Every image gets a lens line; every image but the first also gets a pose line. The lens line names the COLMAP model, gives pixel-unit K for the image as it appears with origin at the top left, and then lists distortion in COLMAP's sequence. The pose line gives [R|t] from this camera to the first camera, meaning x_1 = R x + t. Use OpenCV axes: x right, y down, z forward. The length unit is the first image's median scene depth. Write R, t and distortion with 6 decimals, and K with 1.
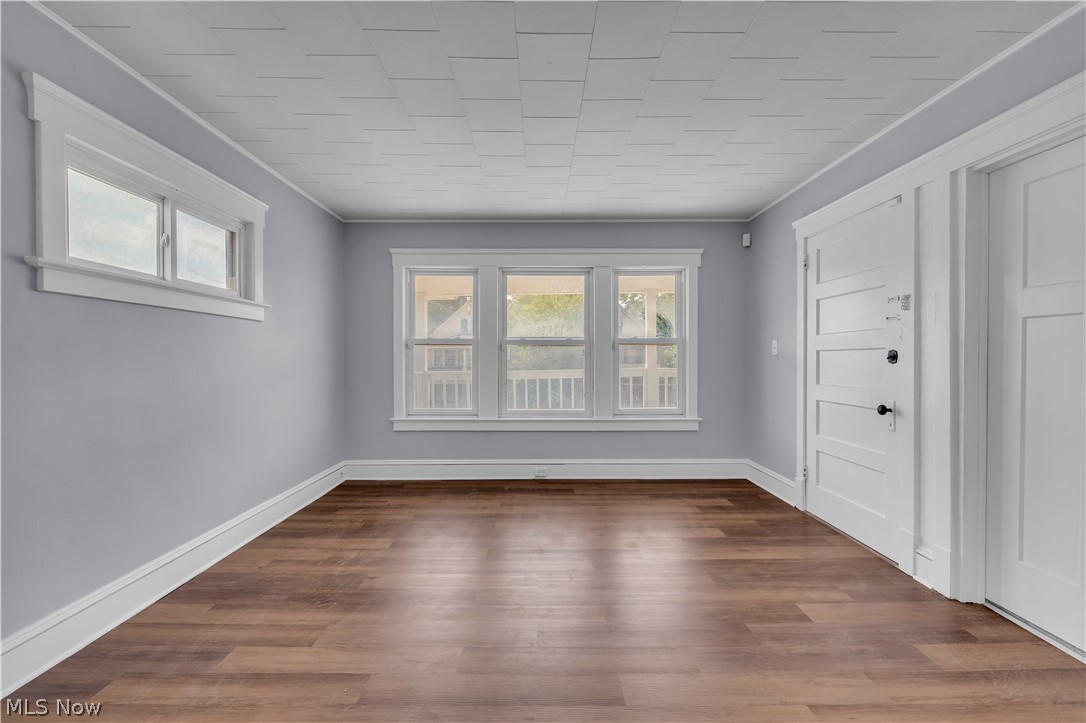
lens RADIAL K [[439.3, 0, 547.4], [0, 439.3, 359.6], [0, 0, 1]] dist [0.002085, 0.000193]
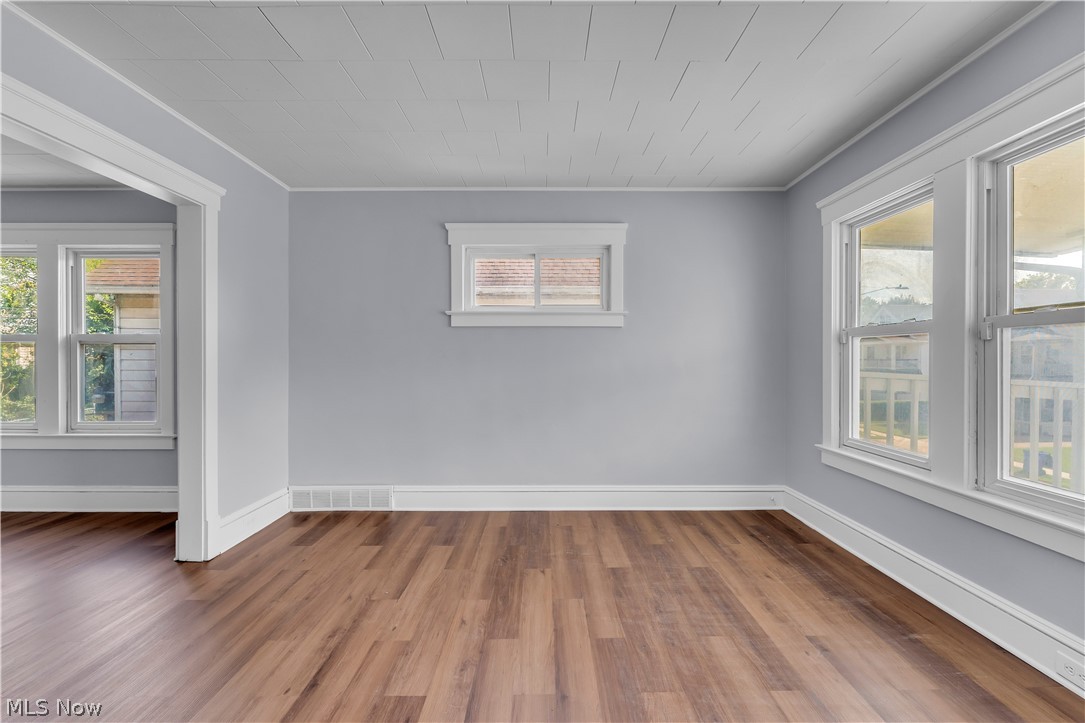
lens RADIAL K [[439.6, 0, 542.5], [0, 439.6, 361.5], [0, 0, 1]] dist [0.000487, -0.000103]
pose [[-0.012110, 0.002279, -0.999924, 0.478072], [-0.003997, 0.999989, 0.002327, 0.000870], [0.999919, 0.004025, -0.012101, 0.763600]]
